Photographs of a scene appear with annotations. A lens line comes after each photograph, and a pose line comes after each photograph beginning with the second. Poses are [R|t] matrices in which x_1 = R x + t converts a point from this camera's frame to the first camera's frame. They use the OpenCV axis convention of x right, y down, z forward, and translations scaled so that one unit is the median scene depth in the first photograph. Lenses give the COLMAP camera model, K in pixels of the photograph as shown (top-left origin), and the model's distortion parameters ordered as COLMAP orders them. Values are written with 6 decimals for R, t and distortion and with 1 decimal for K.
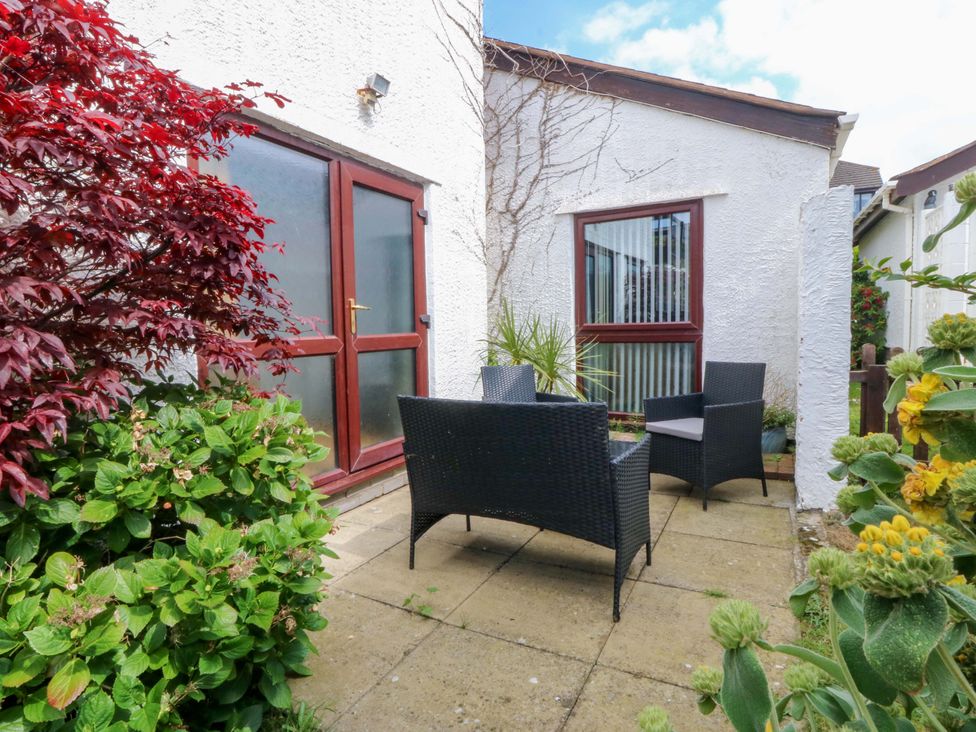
lens RADIAL K [[509.7, 0, 488.6], [0, 509.7, 352.6], [0, 0, 1]] dist [0.000863, -0.012826]
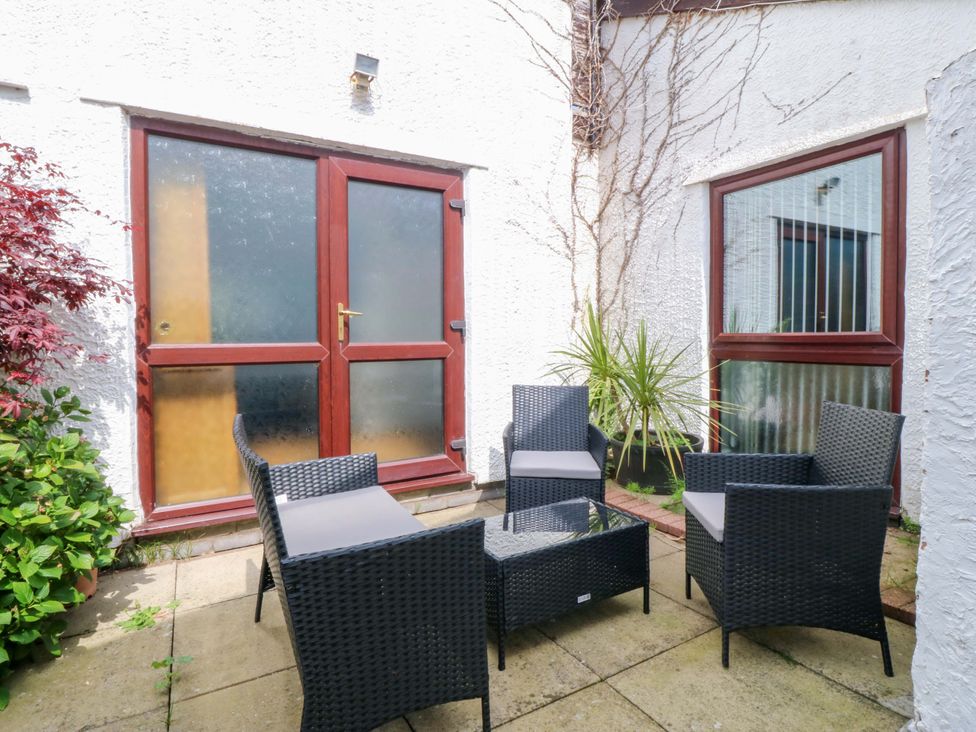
lens RADIAL K [[509.7, 0, 488.6], [0, 509.7, 352.6], [0, 0, 1]] dist [0.000863, -0.012826]
pose [[0.854990, 0.031792, -0.517669, 0.291181], [-0.037807, 0.999284, -0.001072, -0.016751], [0.517264, 0.020488, 0.855580, 0.226680]]
